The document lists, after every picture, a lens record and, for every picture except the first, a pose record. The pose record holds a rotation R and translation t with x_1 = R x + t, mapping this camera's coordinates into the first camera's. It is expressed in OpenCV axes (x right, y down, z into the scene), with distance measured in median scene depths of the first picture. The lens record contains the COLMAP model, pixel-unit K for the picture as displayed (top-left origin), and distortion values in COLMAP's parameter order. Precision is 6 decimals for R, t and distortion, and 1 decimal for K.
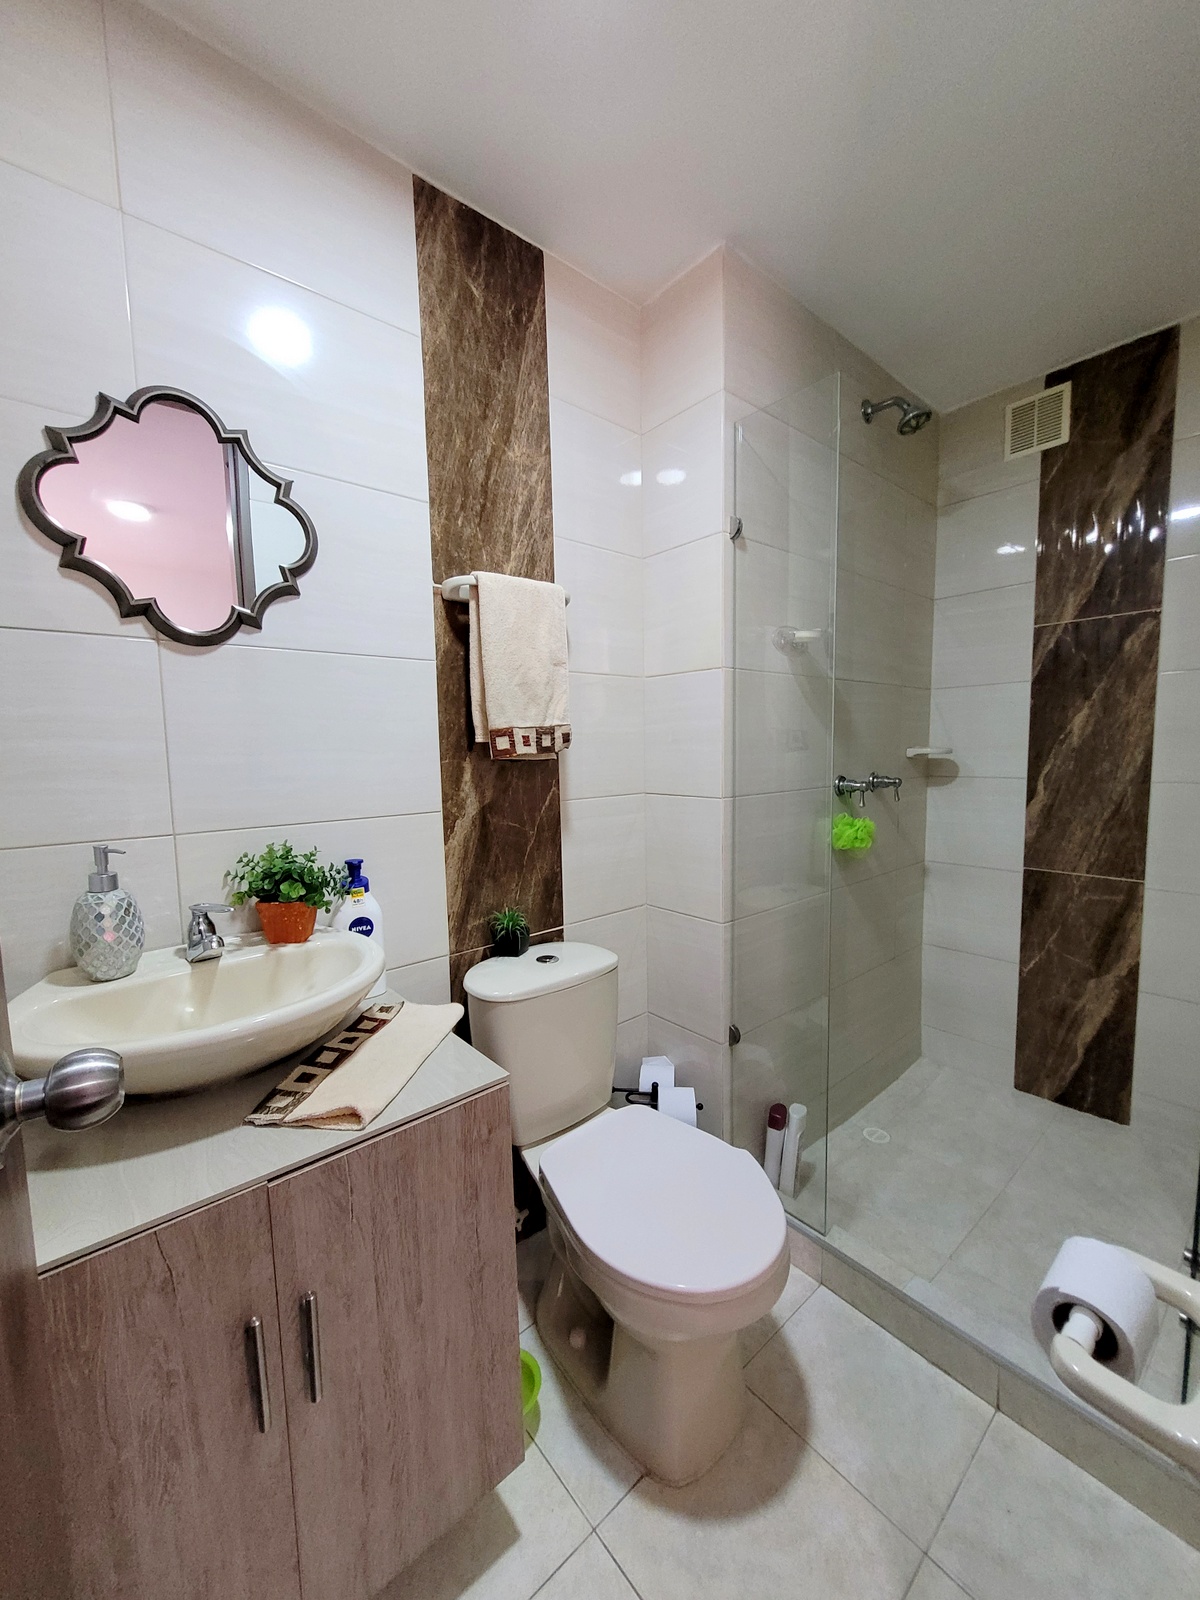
lens RADIAL K [[625.4, 0, 590.3], [0, 625.4, 803.5], [0, 0, 1]] dist [-0.001728, 0.000748]
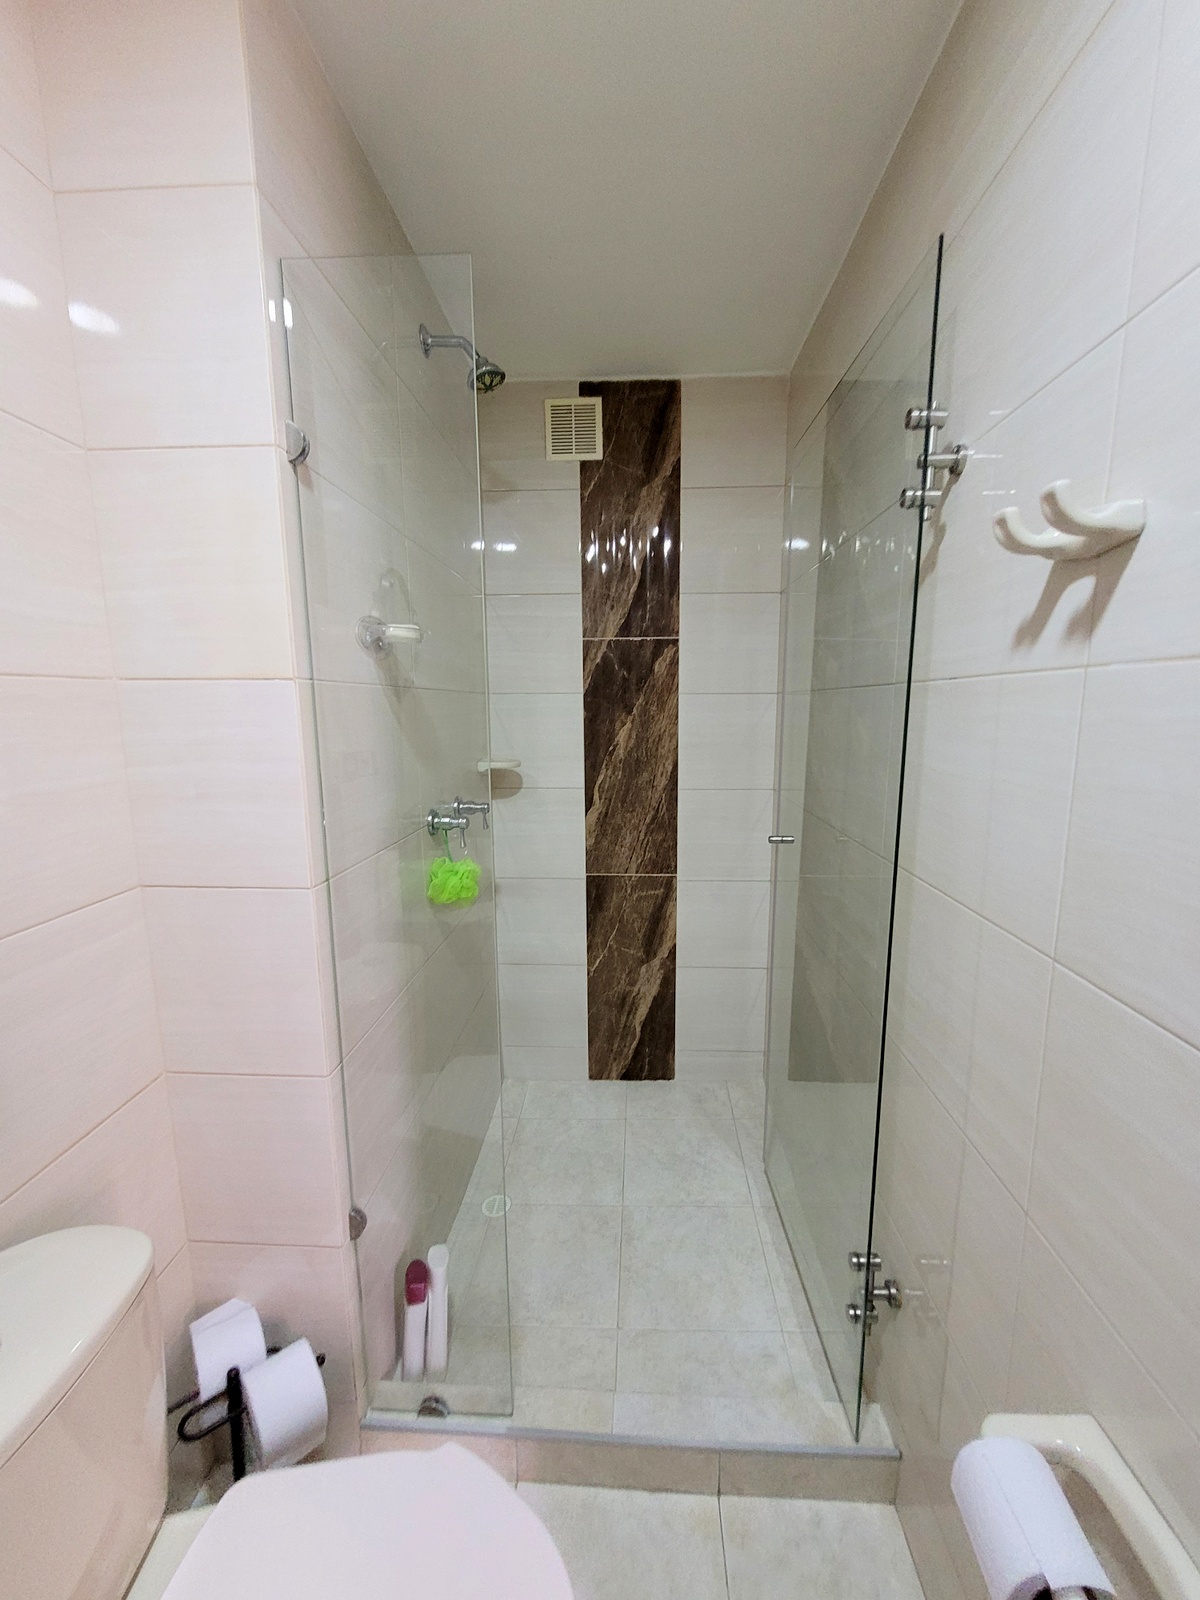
lens RADIAL K [[625.4, 0, 601.7], [0, 625.4, 799.3], [0, 0, 1]] dist [-0.001728, 0.000748]
pose [[0.668835, -0.101765, 0.736413, -0.040039], [0.062471, 0.994776, 0.080730, -0.110181], [-0.740782, -0.007990, 0.671698, 0.311188]]
